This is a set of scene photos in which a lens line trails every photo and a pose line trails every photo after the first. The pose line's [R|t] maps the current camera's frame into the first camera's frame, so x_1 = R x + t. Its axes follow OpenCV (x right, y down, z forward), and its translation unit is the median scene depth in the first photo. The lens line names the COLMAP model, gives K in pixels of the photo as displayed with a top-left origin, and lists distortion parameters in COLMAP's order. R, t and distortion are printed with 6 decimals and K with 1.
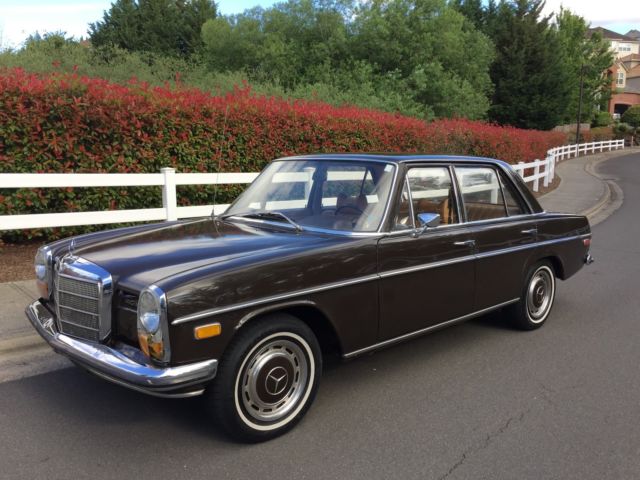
lens RADIAL K [[548.4, 0, 317.1], [0, 548.4, 234.6], [0, 0, 1]] dist [0.078421, -0.088625]
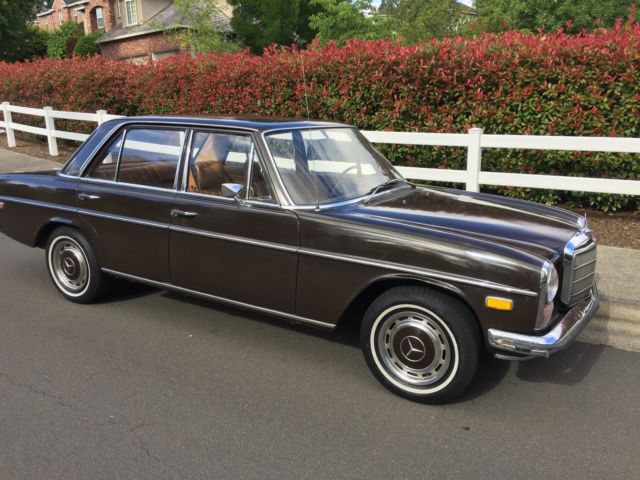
lens RADIAL K [[548.4, 0, 316.1], [0, 548.4, 238.9], [0, 0, 1]] dist [0.078421, -0.088625]
pose [[0.216257, 0.221832, -0.950801, 0.600616], [-0.127981, 0.971884, 0.197642, -0.088984], [0.967912, 0.078943, 0.238567, 0.530102]]
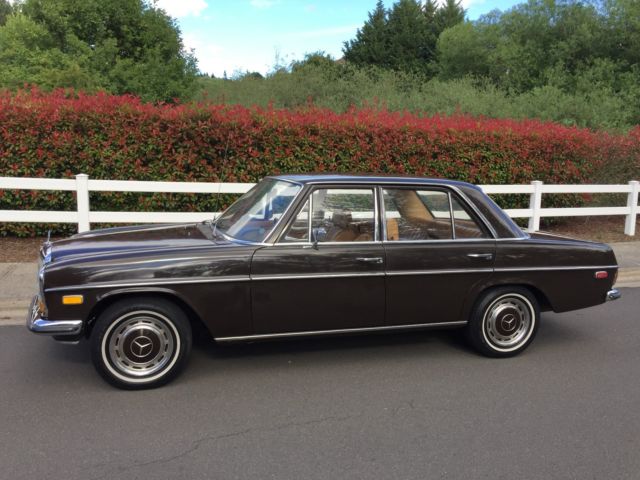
lens RADIAL K [[548.4, 0, 318.1], [0, 548.4, 236.6], [0, 0, 1]] dist [0.078421, -0.088625]
pose [[0.898333, 0.071579, -0.433445, 0.352683], [-0.074318, 0.997178, 0.010647, -0.018456], [0.432984, 0.022648, 0.901117, -0.010324]]
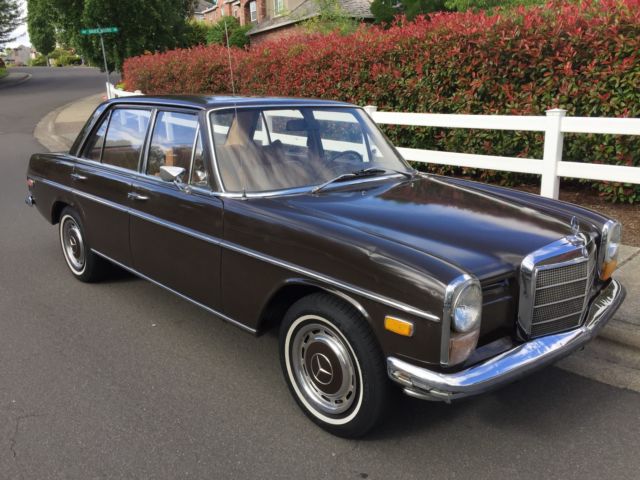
lens RADIAL K [[548.4, 0, 315.1], [0, 548.4, 237.8], [0, 0, 1]] dist [0.078421, -0.088625]
pose [[-0.055780, 0.244659, -0.968003, 0.554290], [-0.121031, 0.960706, 0.249789, -0.101387], [0.991080, 0.131092, -0.023976, 0.703854]]
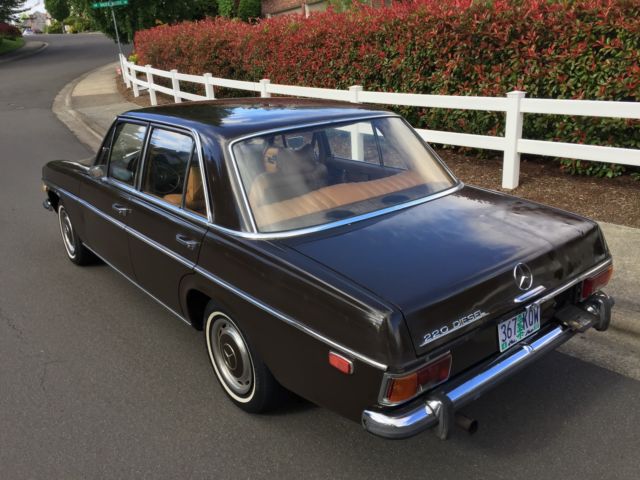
lens RADIAL K [[548.4, 0, 316.4], [0, 548.4, 239.9], [0, 0, 1]] dist [0.078421, -0.088625]
pose [[-0.085828, 0.314460, -0.945383, 0.642605], [-0.096907, 0.941750, 0.322050, -0.150961], [0.991586, 0.119255, -0.050355, 0.762160]]
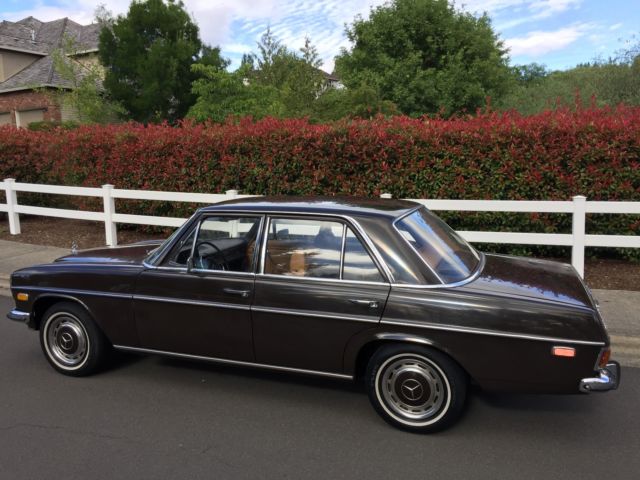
lens RADIAL K [[548.4, 0, 318.3], [0, 548.4, 240.0], [0, 0, 1]] dist [0.078421, -0.088625]
pose [[0.447622, 0.118960, -0.886275, 0.689817], [-0.108689, 0.991001, 0.078122, -0.099752], [0.887593, 0.061359, 0.456524, 0.359569]]
